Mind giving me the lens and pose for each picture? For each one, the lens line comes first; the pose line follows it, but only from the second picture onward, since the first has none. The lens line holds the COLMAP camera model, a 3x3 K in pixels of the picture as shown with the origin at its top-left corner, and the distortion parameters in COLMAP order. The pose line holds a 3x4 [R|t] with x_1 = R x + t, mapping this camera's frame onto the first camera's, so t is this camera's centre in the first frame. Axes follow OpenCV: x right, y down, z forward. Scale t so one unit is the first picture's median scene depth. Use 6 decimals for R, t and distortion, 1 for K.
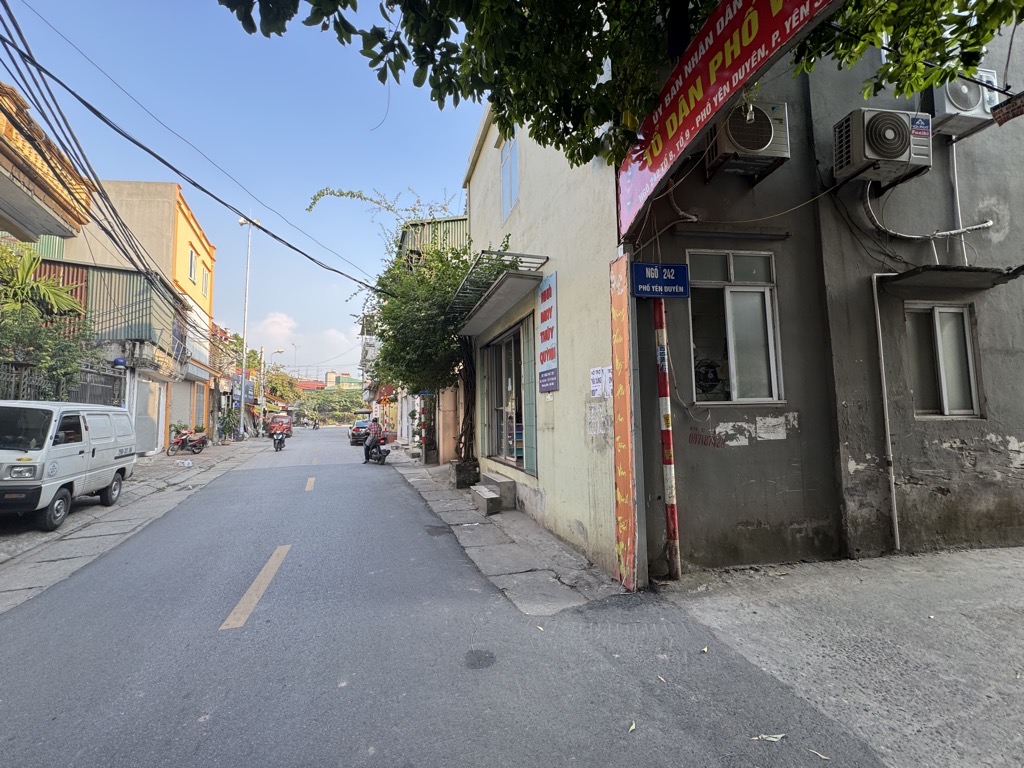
lens RADIAL K [[406.0, 0, 511.9], [0, 406.0, 385.4], [0, 0, 1]] dist [-0.001149, 0.000171]
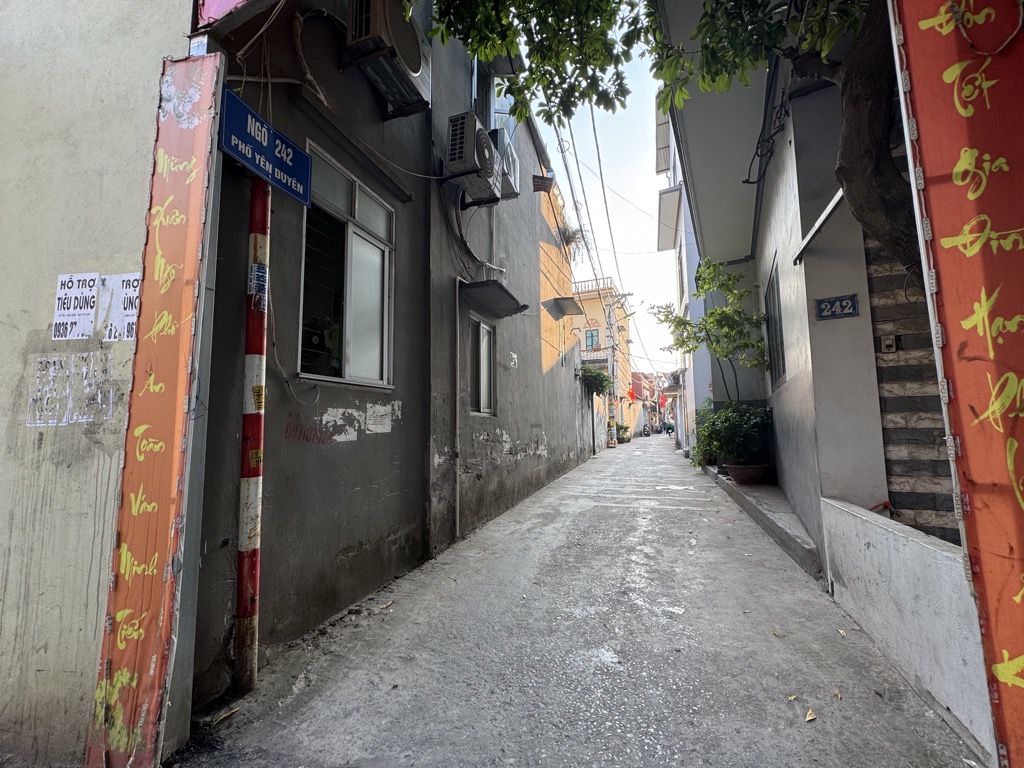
lens RADIAL K [[406.0, 0, 511.9], [0, 406.0, 385.4], [0, 0, 1]] dist [-0.001149, 0.000171]
pose [[0.434589, 0.098094, 0.895271, 0.033955], [-0.067255, 0.994810, -0.076352, 0.086996], [-0.898114, -0.027030, 0.438931, 0.432764]]
